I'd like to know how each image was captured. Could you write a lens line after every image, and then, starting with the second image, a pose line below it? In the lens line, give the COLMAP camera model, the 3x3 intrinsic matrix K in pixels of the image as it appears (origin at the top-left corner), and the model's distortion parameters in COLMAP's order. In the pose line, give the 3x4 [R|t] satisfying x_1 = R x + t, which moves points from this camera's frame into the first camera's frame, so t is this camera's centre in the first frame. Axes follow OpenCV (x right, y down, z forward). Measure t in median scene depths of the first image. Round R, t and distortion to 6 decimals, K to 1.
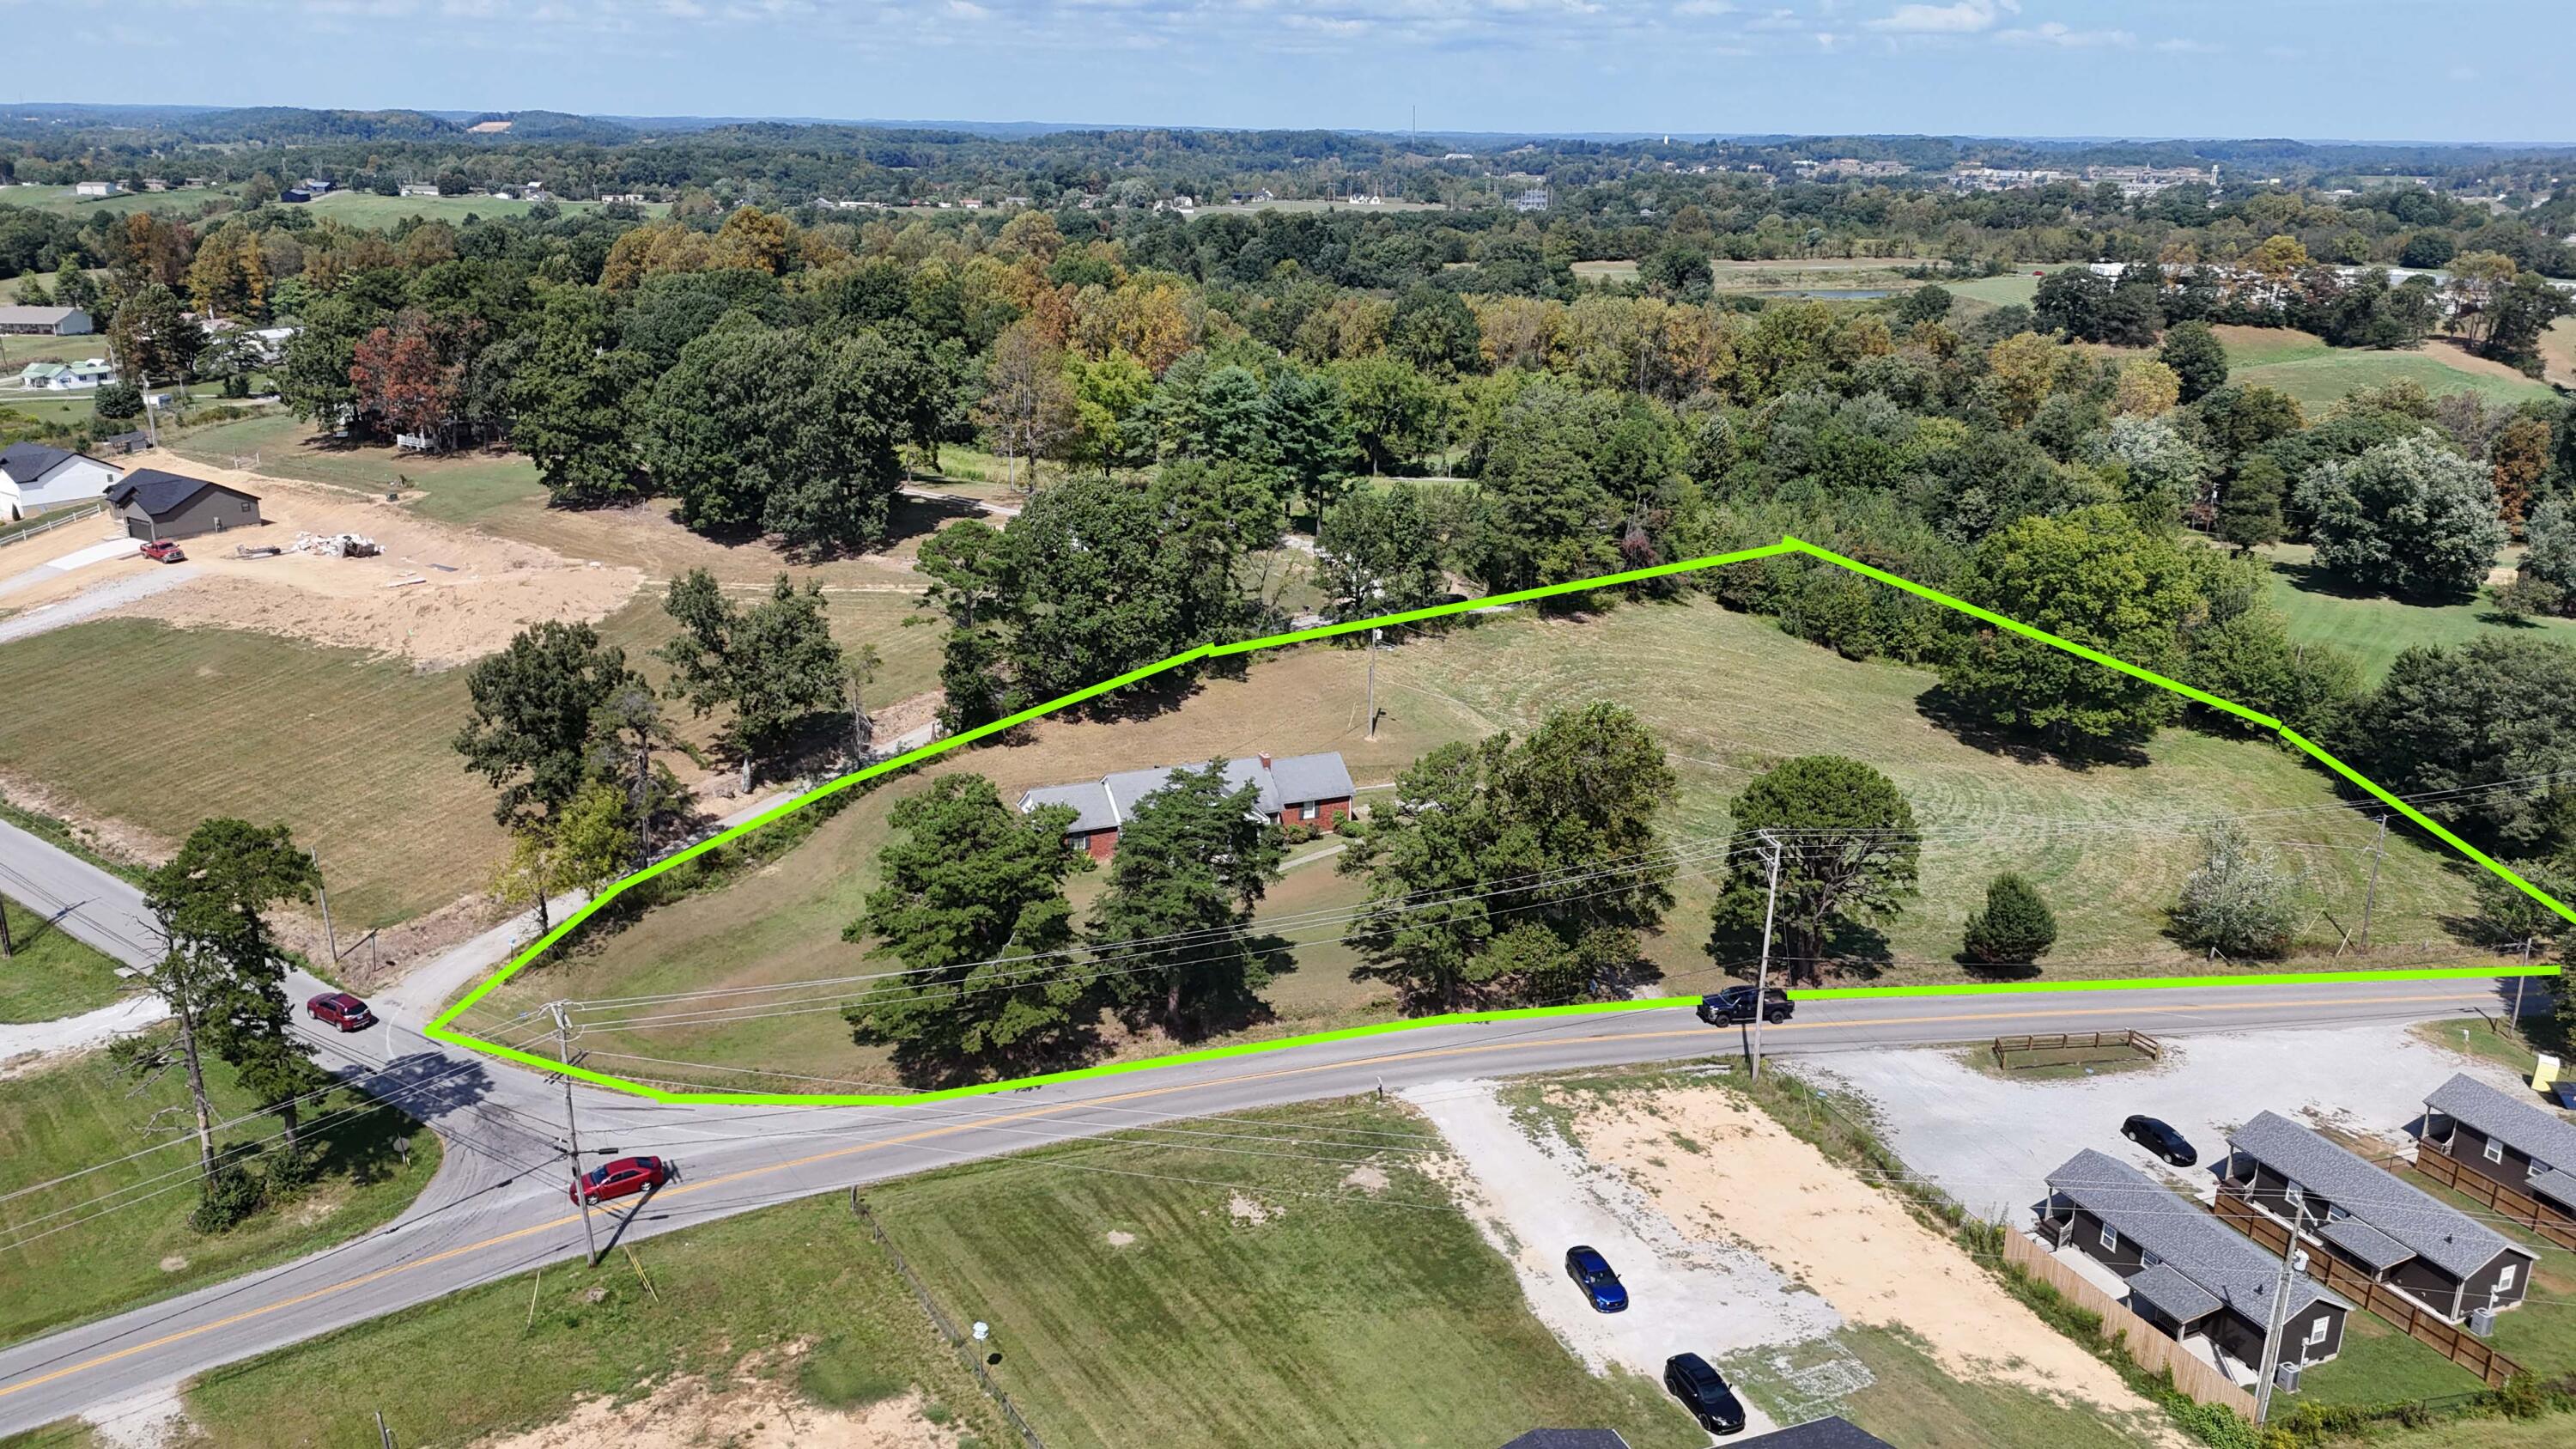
lens RADIAL K [[1874.4, 0, 1285.7], [0, 1874.4, 727.2], [0, 0, 1]] dist [0.069310, -0.069744]
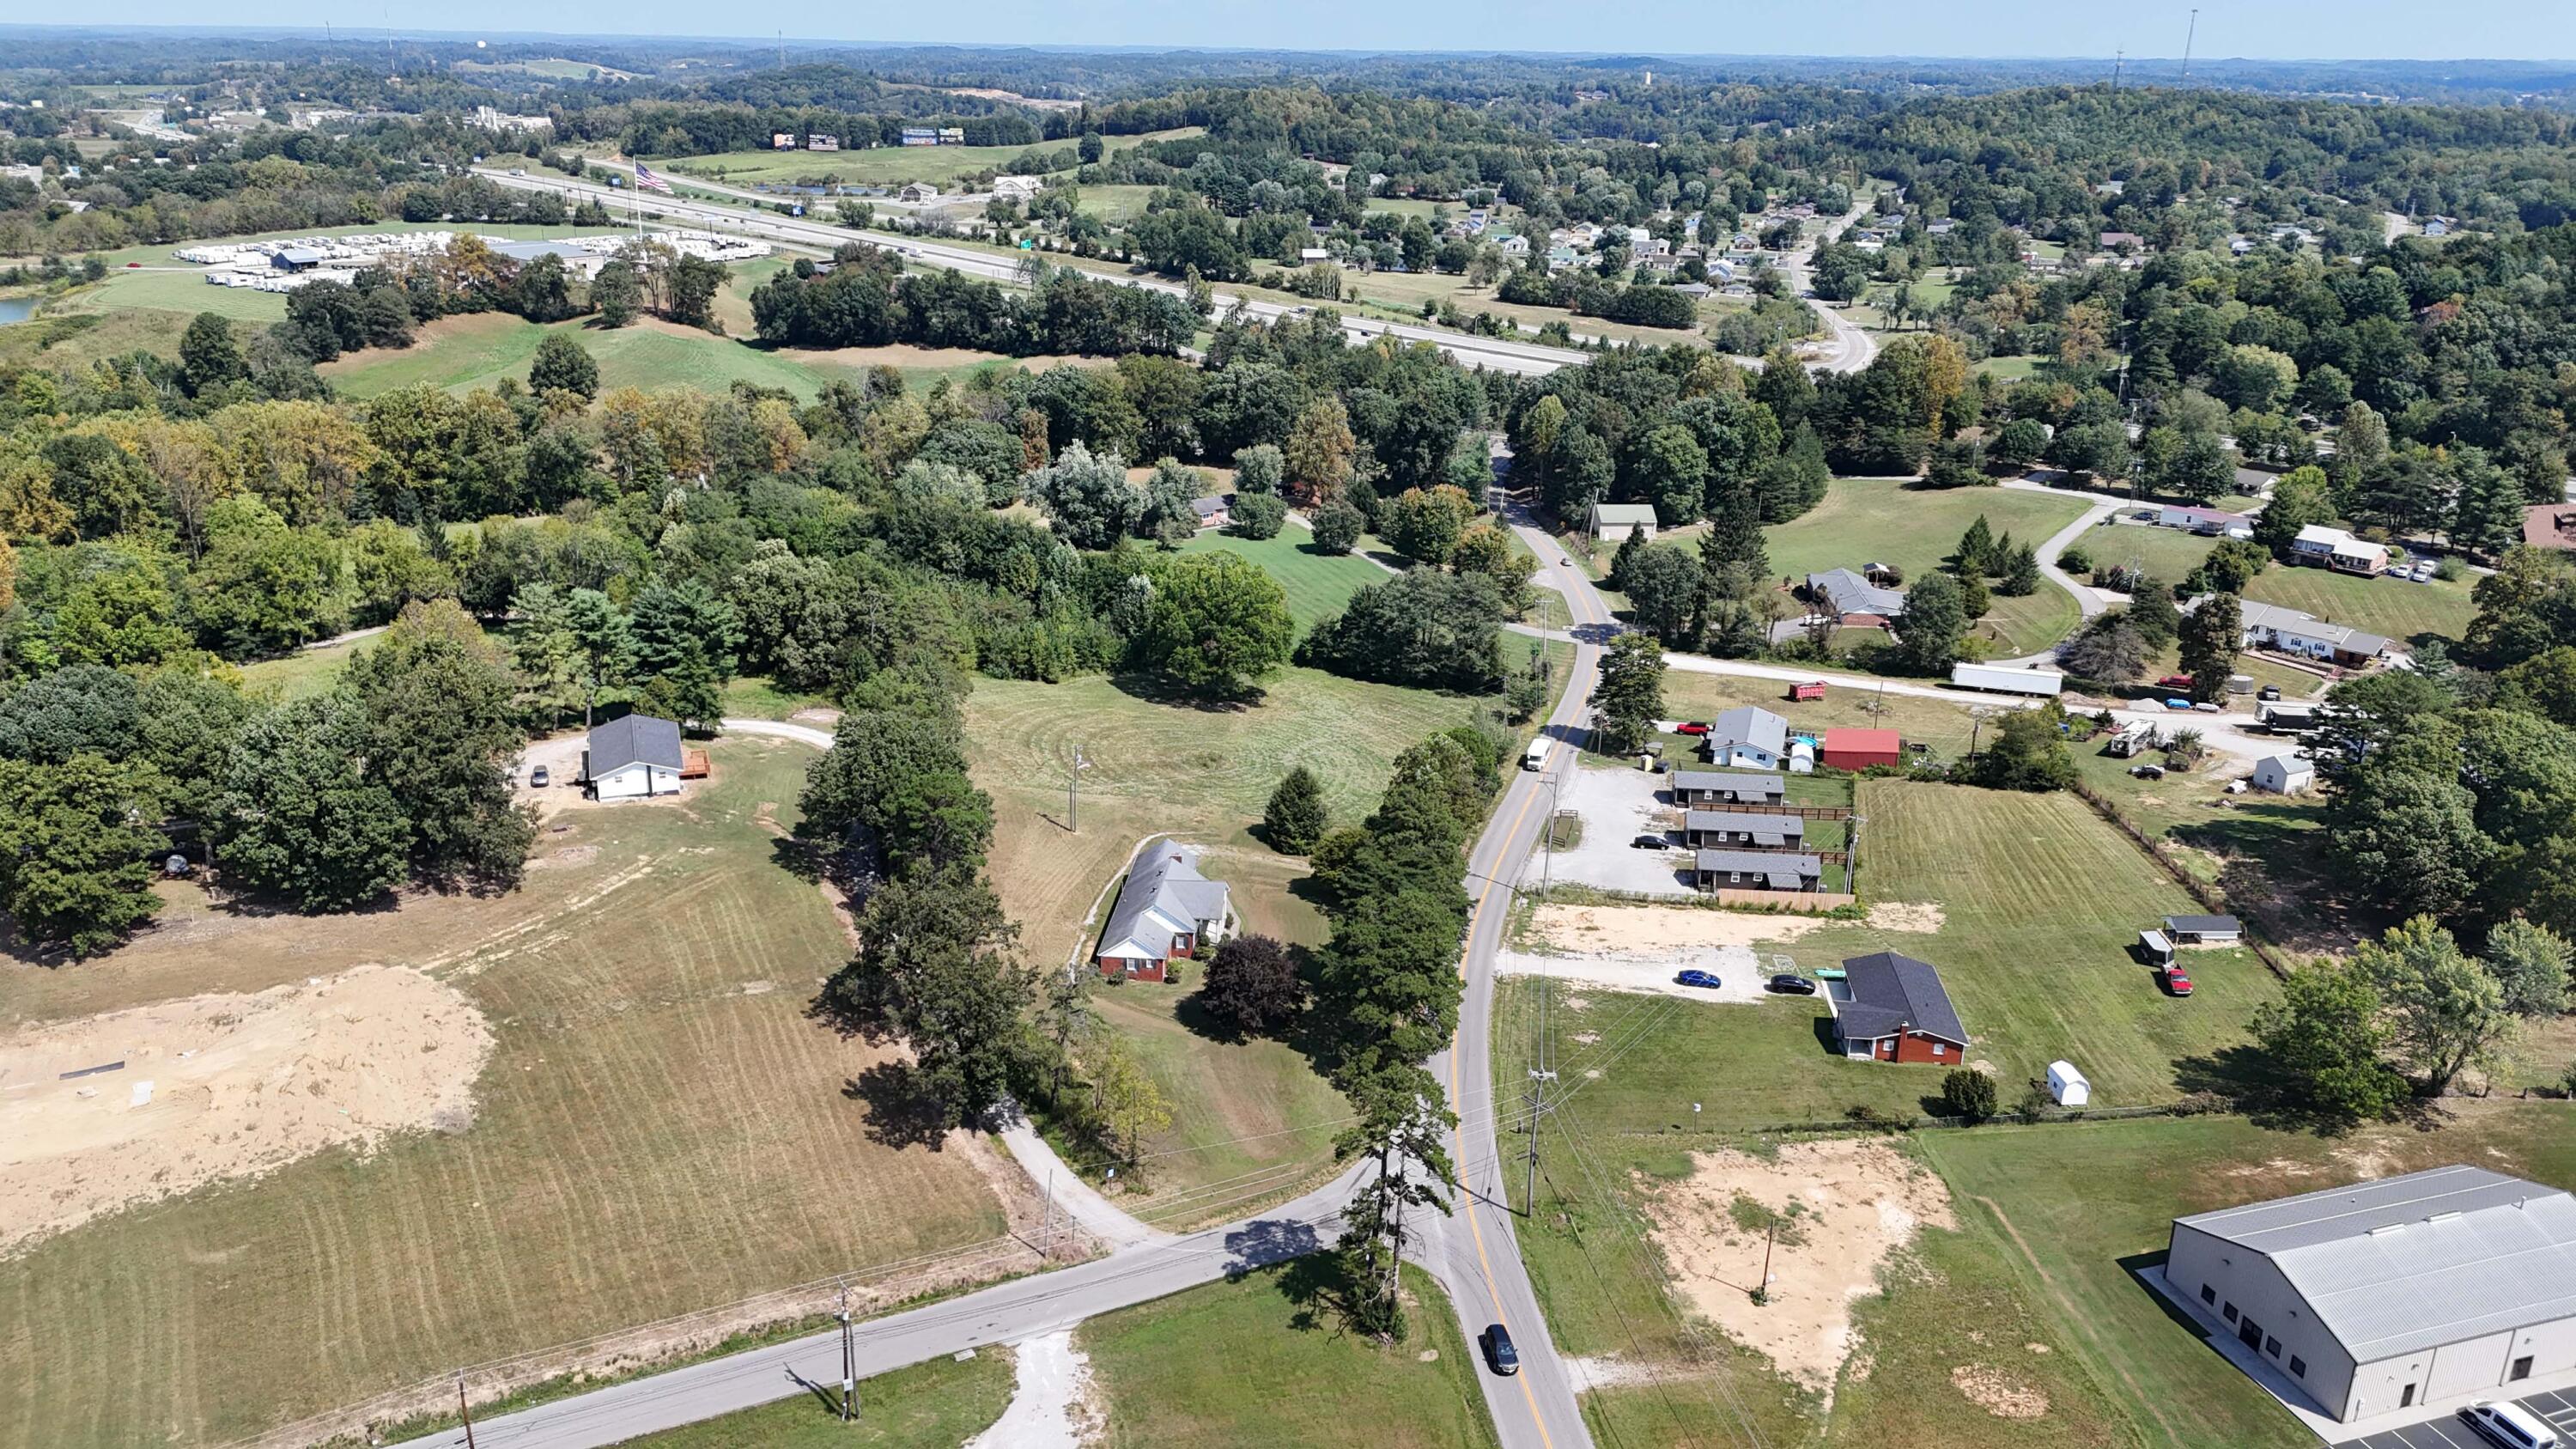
lens RADIAL K [[1874.4, 0, 1285.9], [0, 1874.4, 747.1], [0, 0, 1]] dist [0.069310, -0.069744]
pose [[0.471607, -0.315019, 0.823620, -0.780073], [0.260862, 0.942047, 0.210945, -0.238014], [-0.842341, 0.115368, 0.526453, 0.109535]]
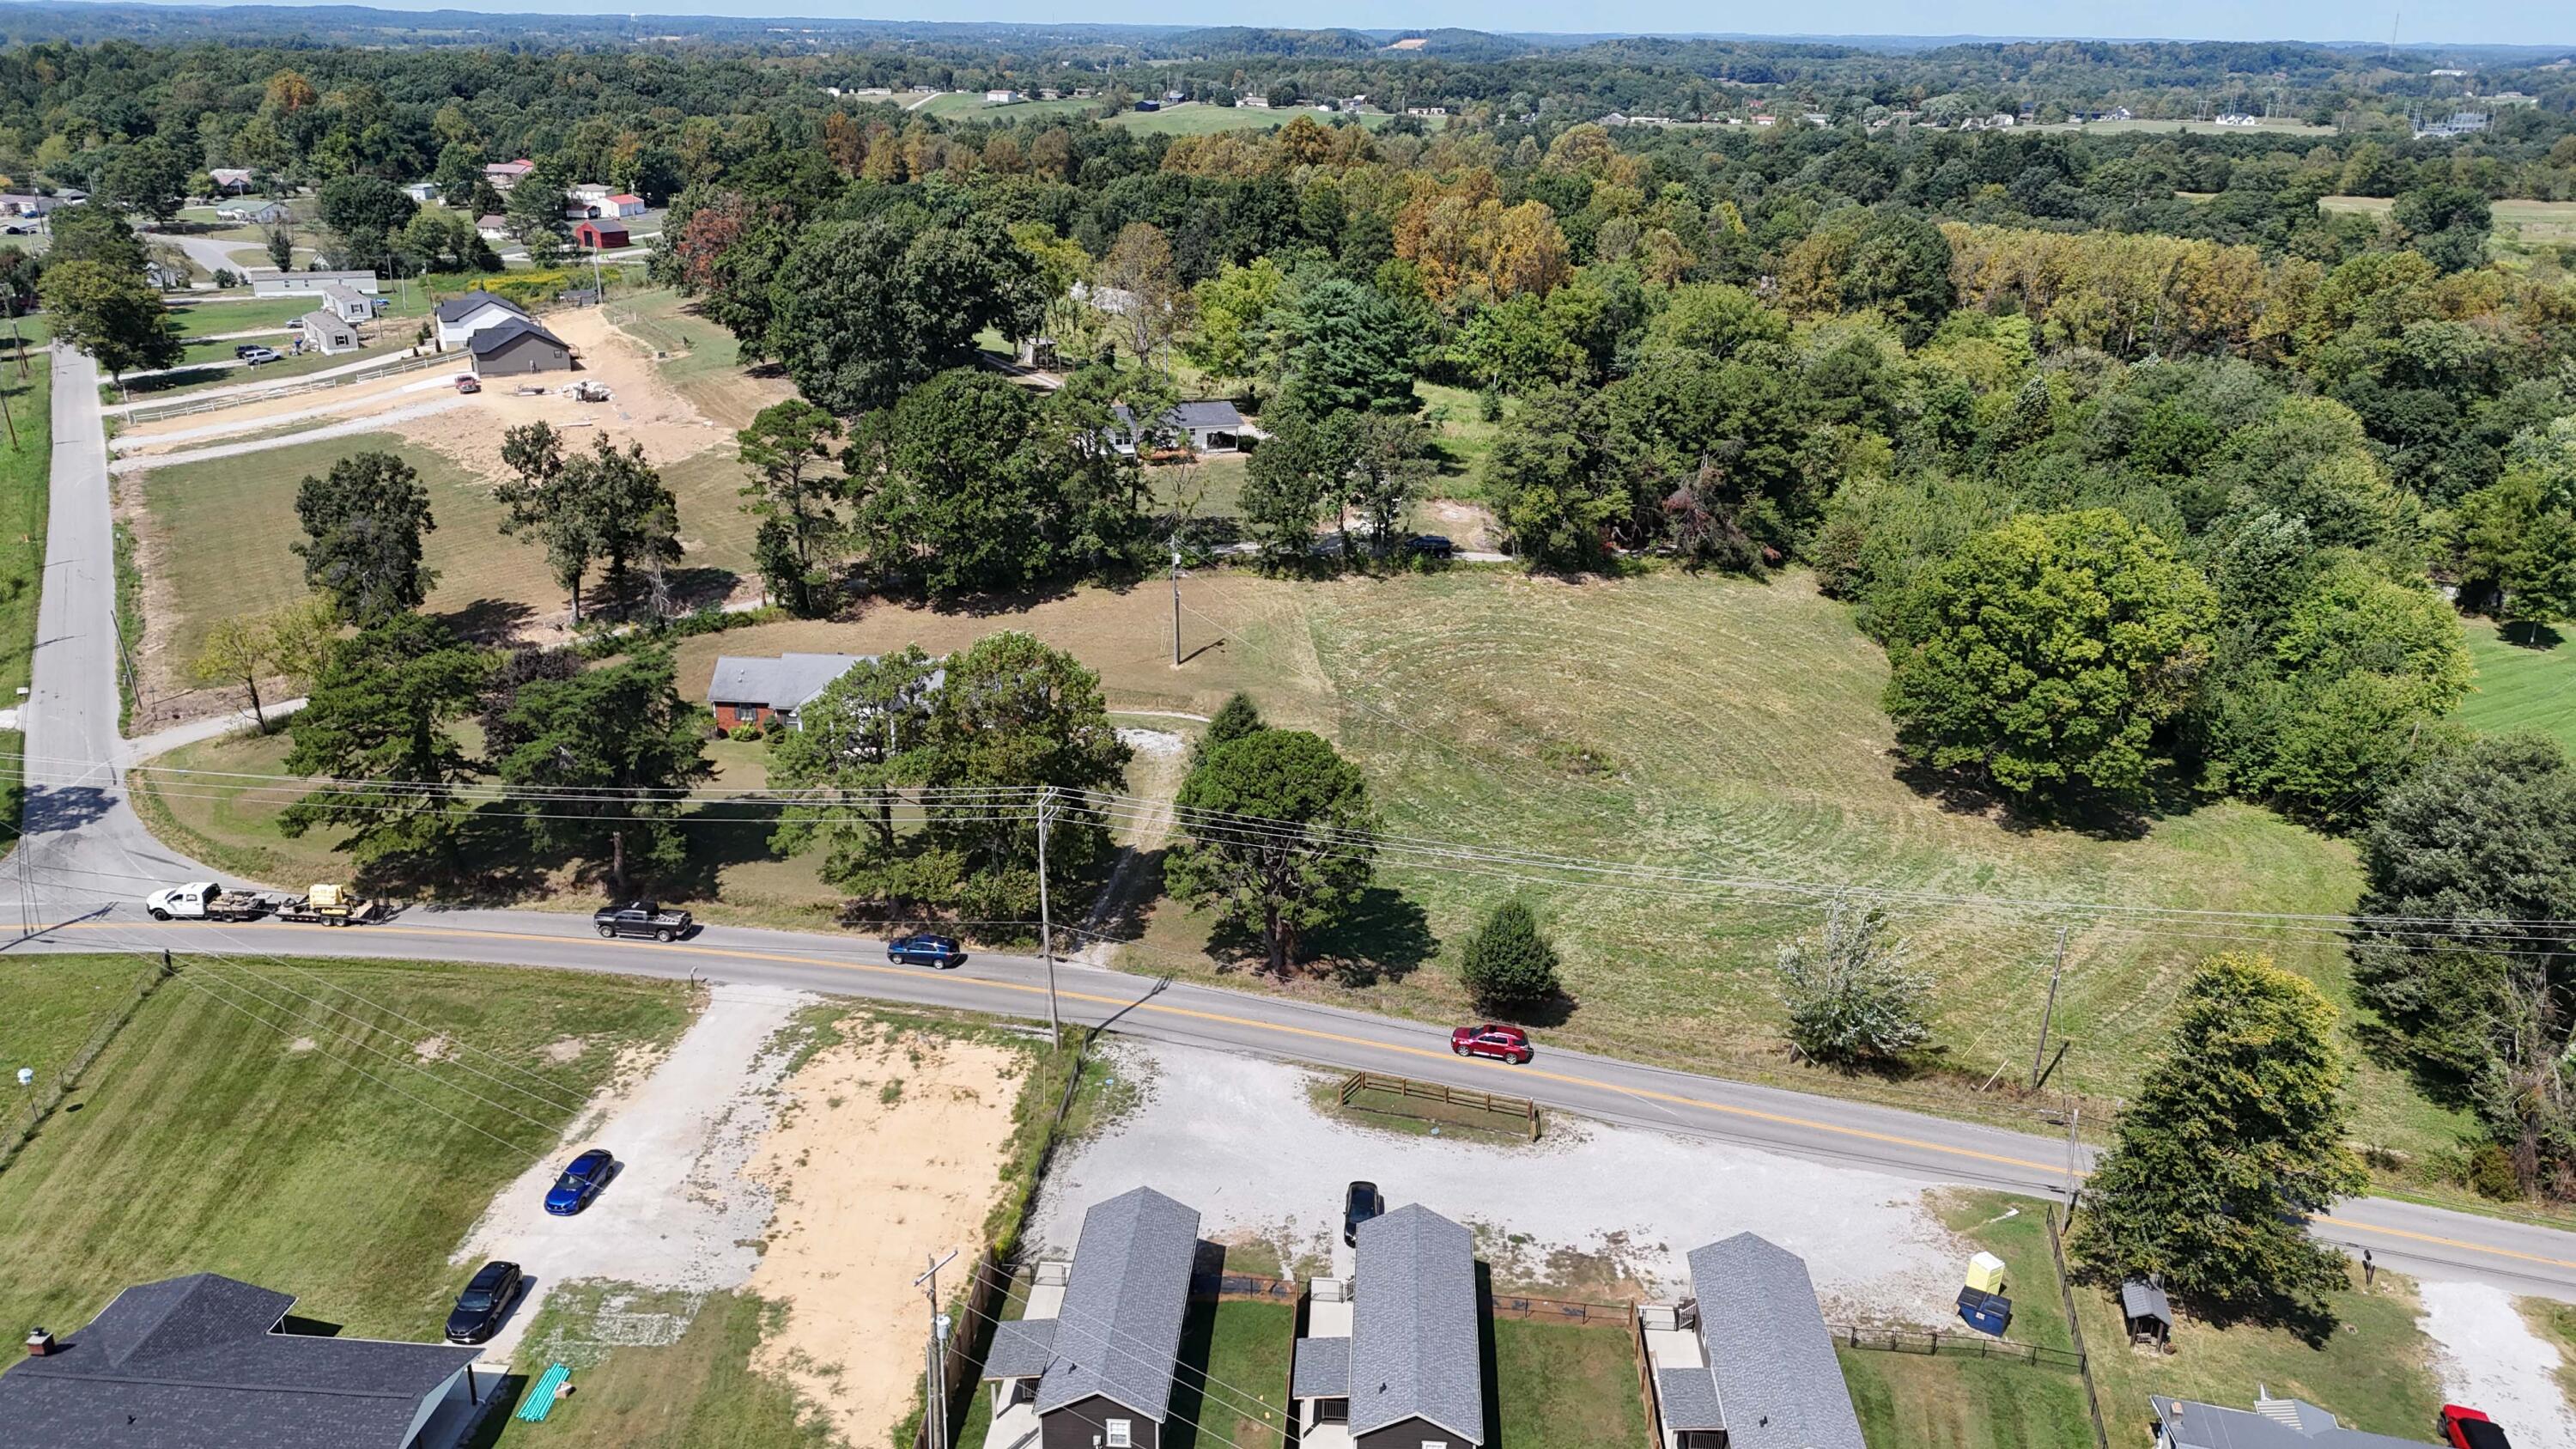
lens RADIAL K [[1874.4, 0, 1294.7], [0, 1874.4, 729.6], [0, 0, 1]] dist [0.069310, -0.069744]
pose [[0.899736, 0.152506, -0.408922, 0.394499], [-0.135647, 0.988273, 0.070113, -0.029353], [0.414819, -0.007614, 0.909872, 0.111921]]
